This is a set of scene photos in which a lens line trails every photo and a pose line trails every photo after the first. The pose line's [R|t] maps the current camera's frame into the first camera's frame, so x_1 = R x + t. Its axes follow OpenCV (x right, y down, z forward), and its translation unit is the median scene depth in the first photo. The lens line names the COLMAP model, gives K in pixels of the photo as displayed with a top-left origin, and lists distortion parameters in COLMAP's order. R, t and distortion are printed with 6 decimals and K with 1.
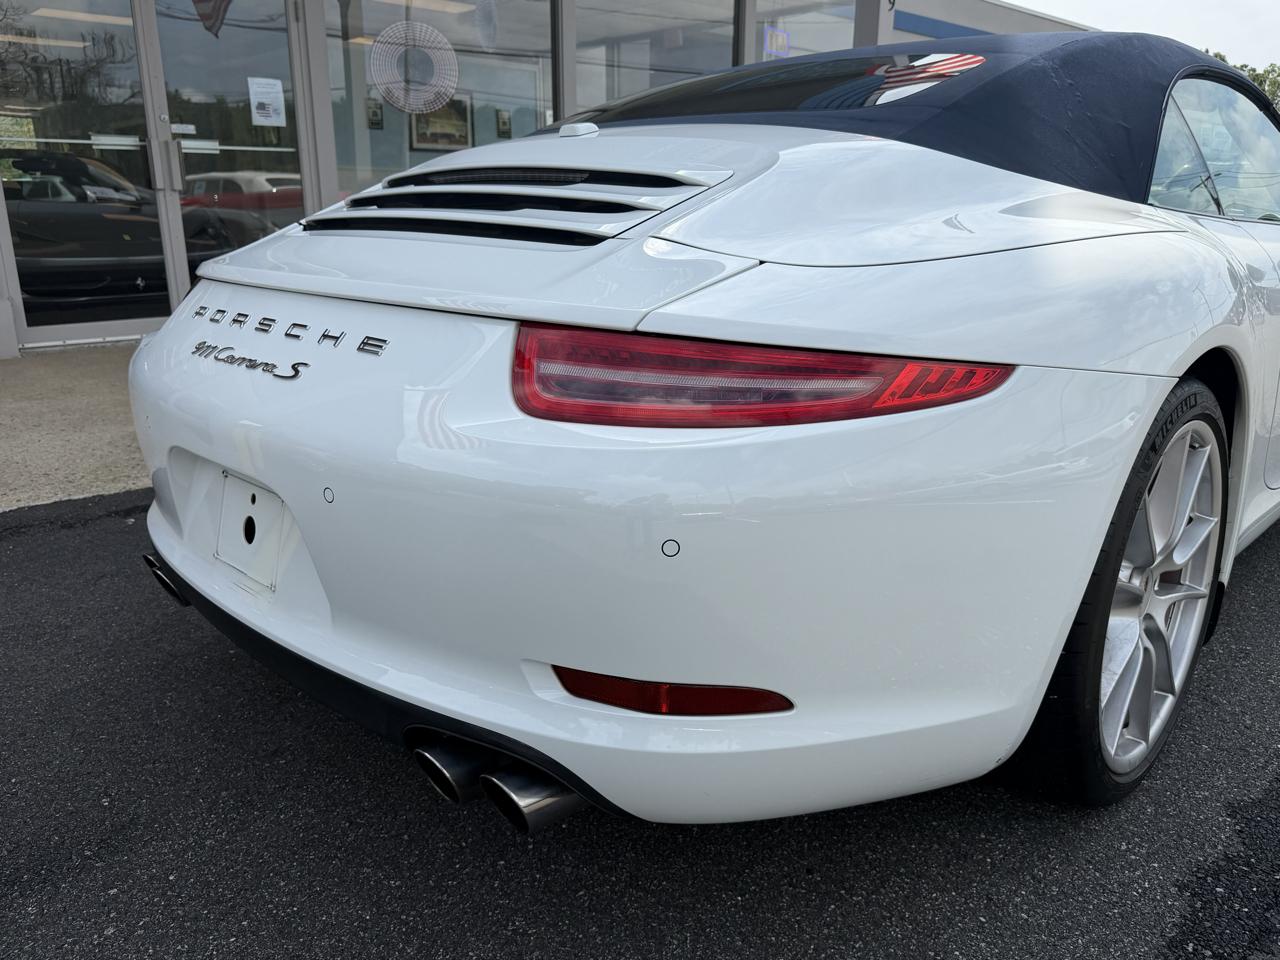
lens RADIAL K [[954.4, 0, 638.6], [0, 954.4, 501.4], [0, 0, 1]] dist [0.011125, -0.017626]
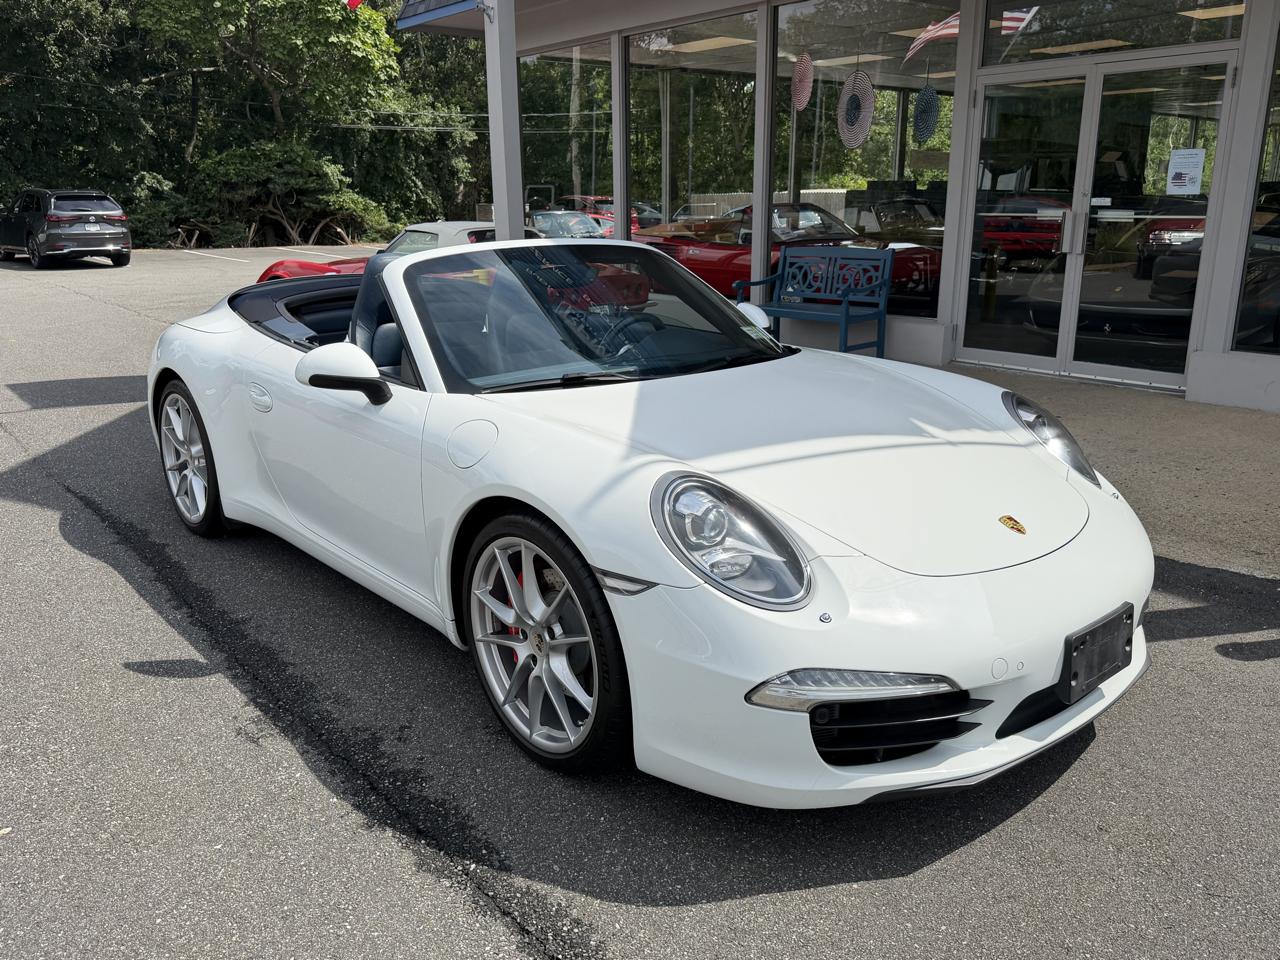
lens RADIAL K [[1024.9, 0, 635.0], [0, 1024.9, 486.8], [0, 0, 1]] dist [0.033281, -0.046764]
pose [[-0.096216, 0.262667, -0.960077, 3.579145], [-0.288053, 0.915931, 0.279457, -1.111817], [0.952769, 0.303441, -0.012465, 2.505490]]
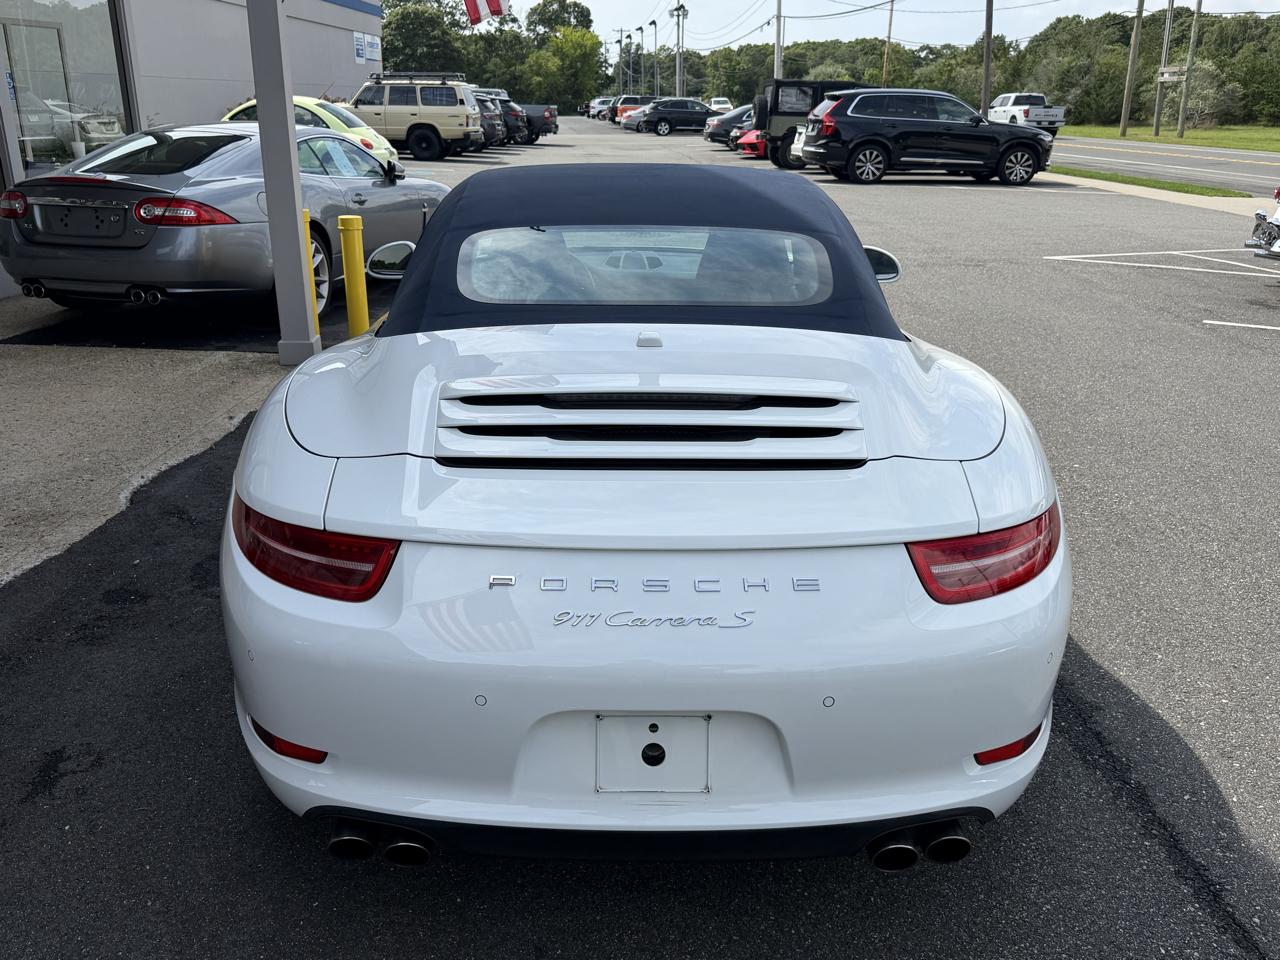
lens RADIAL K [[1024.9, 0, 652.9], [0, 1024.9, 502.5], [0, 0, 1]] dist [0.033281, -0.046764]
pose [[0.726208, -0.250846, 0.640077, -1.118722], [0.200615, 0.967855, 0.151692, -0.453361], [-0.657553, 0.018249, 0.753188, 0.041990]]
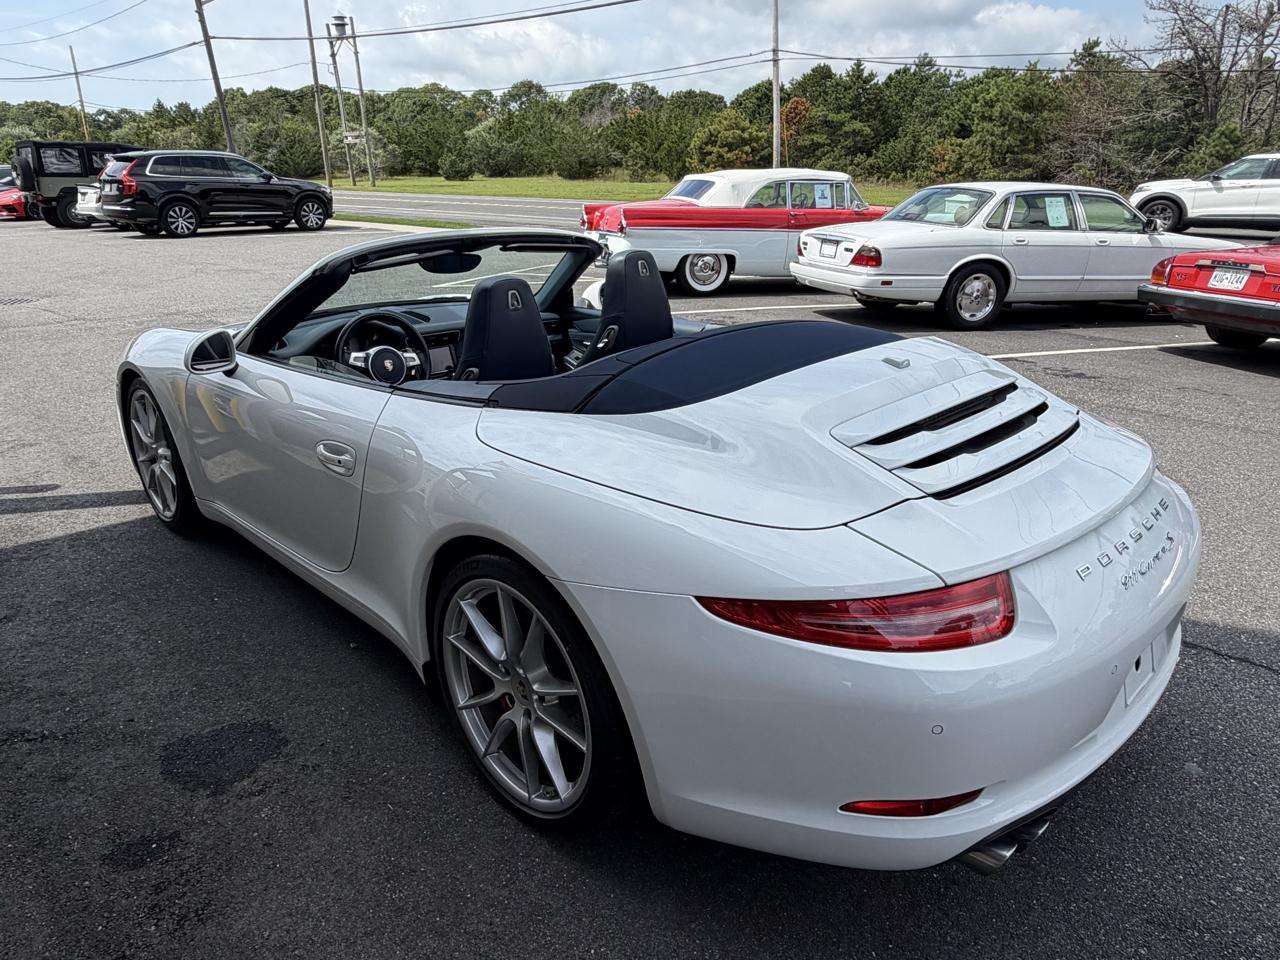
lens RADIAL K [[858.9, 0, 629.6], [0, 858.9, 481.3], [0, 0, 1]] dist [-0.010751, 0.012333]
pose [[0.061924, -0.356917, 0.932081, -1.612901], [0.299832, 0.897391, 0.323713, -0.909525], [-0.951980, 0.259422, 0.162586, 1.455939]]
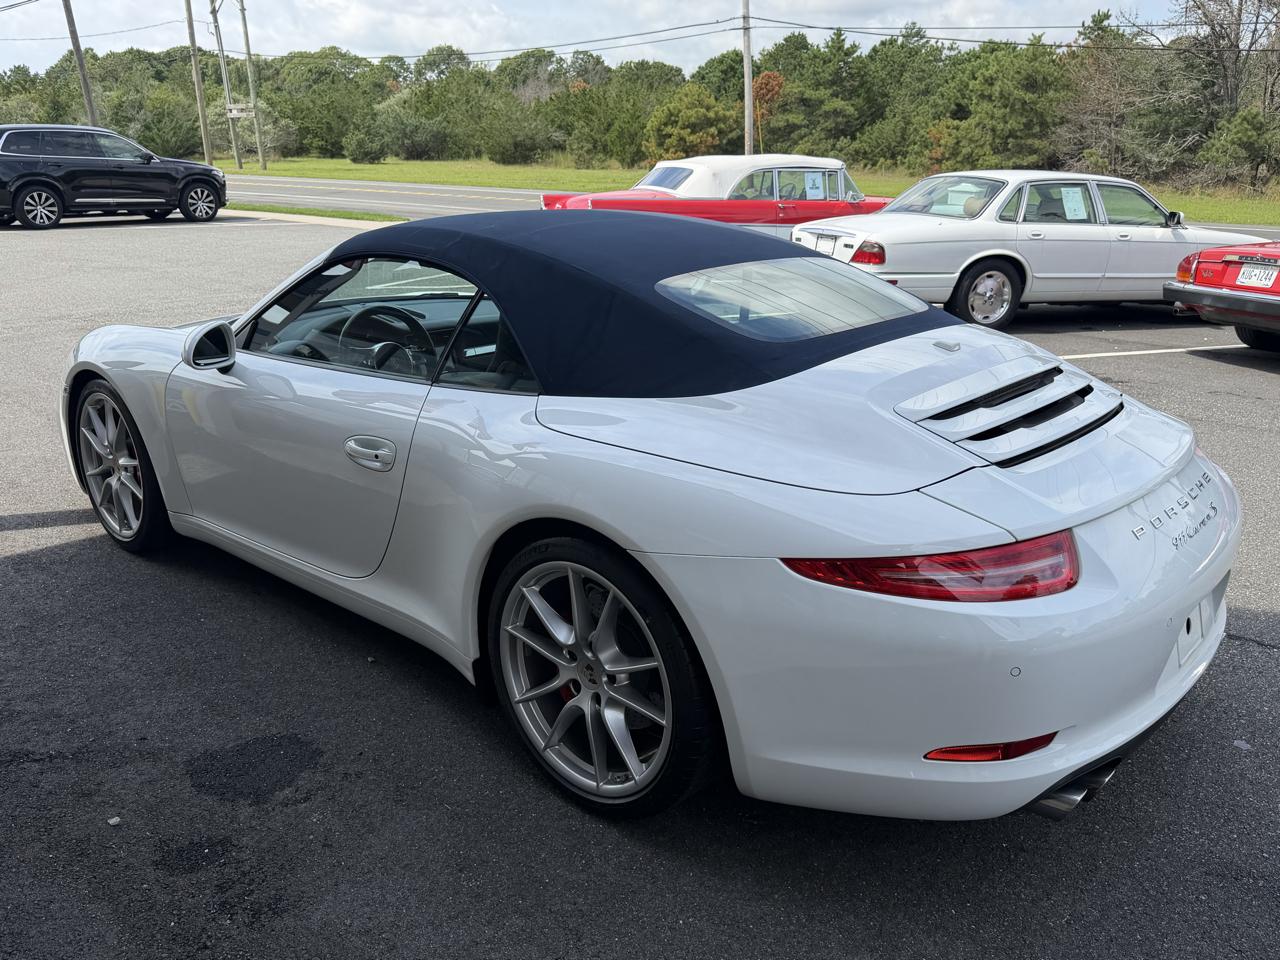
lens RADIAL K [[1024.9, 0, 652.1], [0, 1024.9, 486.8], [0, 0, 1]] dist [0.033281, -0.046764]
pose [[-0.012214, -0.324424, 0.945833, -1.928832], [0.290855, 0.903851, 0.313780, -0.973800], [-0.956689, 0.278932, 0.083321, 1.627721]]
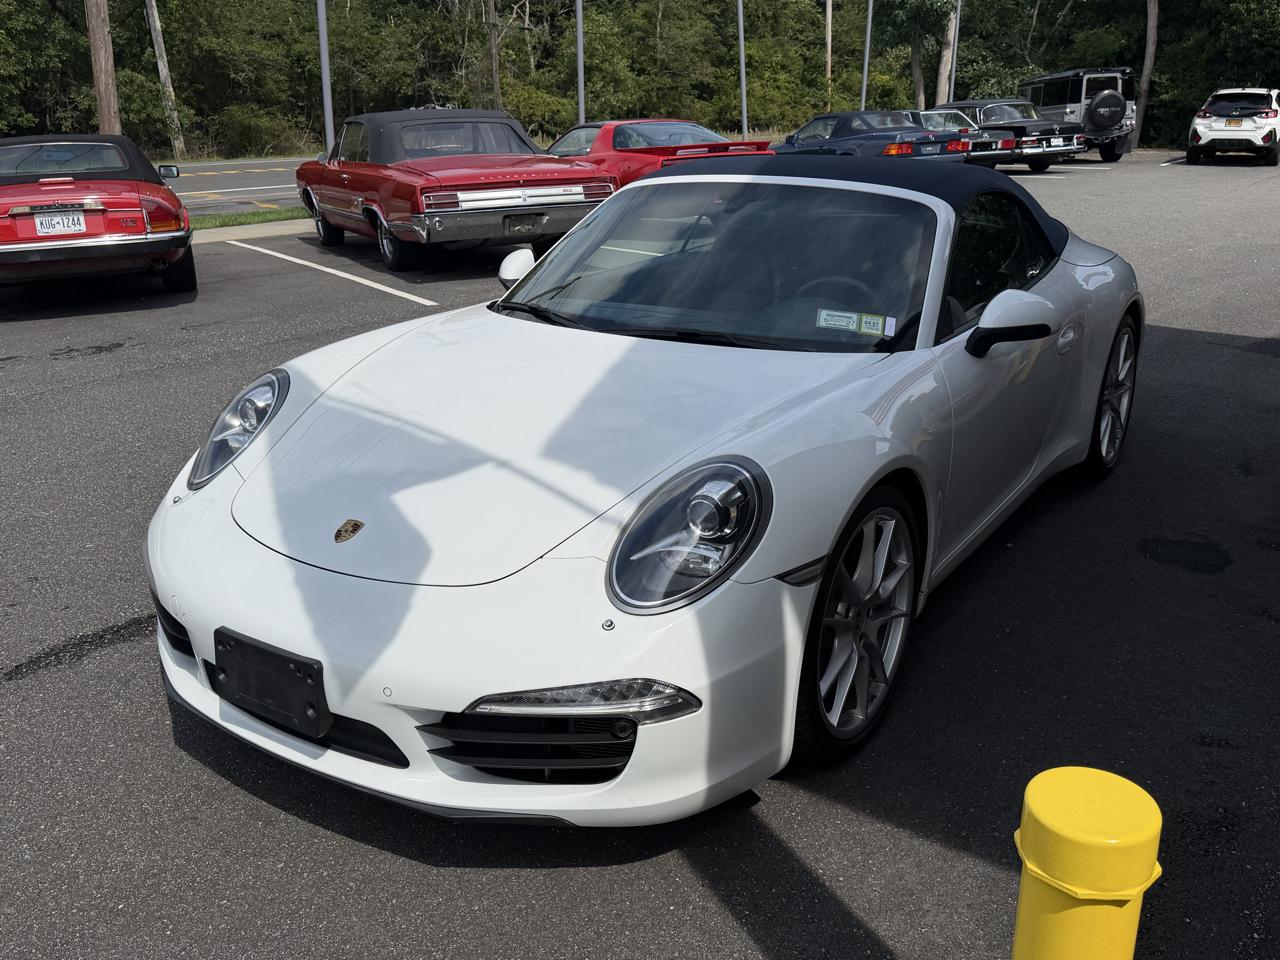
lens RADIAL K [[1138.2, 0, 646.2], [0, 1138.2, 483.7], [0, 0, 1]] dist [0.066560, -0.106192]
pose [[-0.986268, 0.046708, -0.158412, 1.511326], [-0.055540, 0.809507, 0.584477, -1.896167], [0.155536, 0.585249, -0.795797, 4.686949]]
